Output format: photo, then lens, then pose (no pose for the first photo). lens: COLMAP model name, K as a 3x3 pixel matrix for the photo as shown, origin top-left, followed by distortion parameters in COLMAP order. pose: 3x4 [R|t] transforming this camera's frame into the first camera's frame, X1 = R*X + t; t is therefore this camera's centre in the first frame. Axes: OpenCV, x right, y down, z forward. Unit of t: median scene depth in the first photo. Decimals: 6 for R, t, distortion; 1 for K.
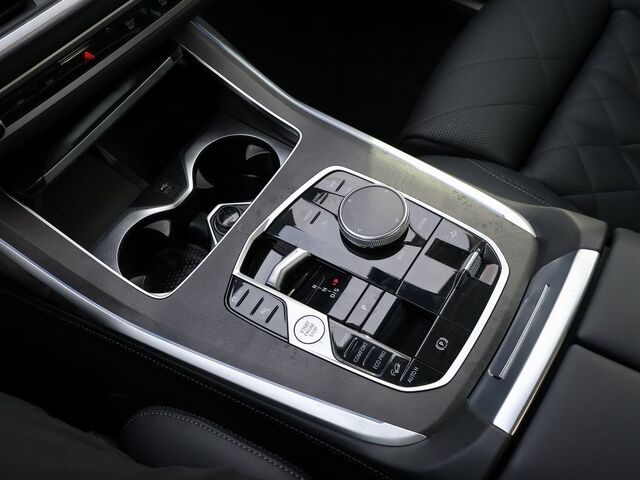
lens RADIAL K [[585.0, 0, 315.3], [0, 585.0, 236.5], [0, 0, 1]] dist [0.001918, 0.000000]
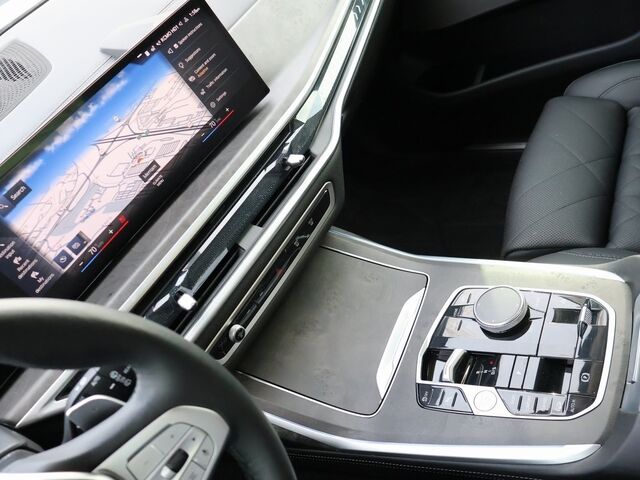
lens RADIAL K [[635.0, 0, 322.1], [0, 635.0, 235.3], [0, 0, 1]] dist [0.002254, 0.000000]
pose [[0.928870, -0.348554, -0.125338, -0.040781], [0.288046, 0.892464, -0.347184, 0.207159], [0.232872, 0.286386, 0.929383, -0.518152]]
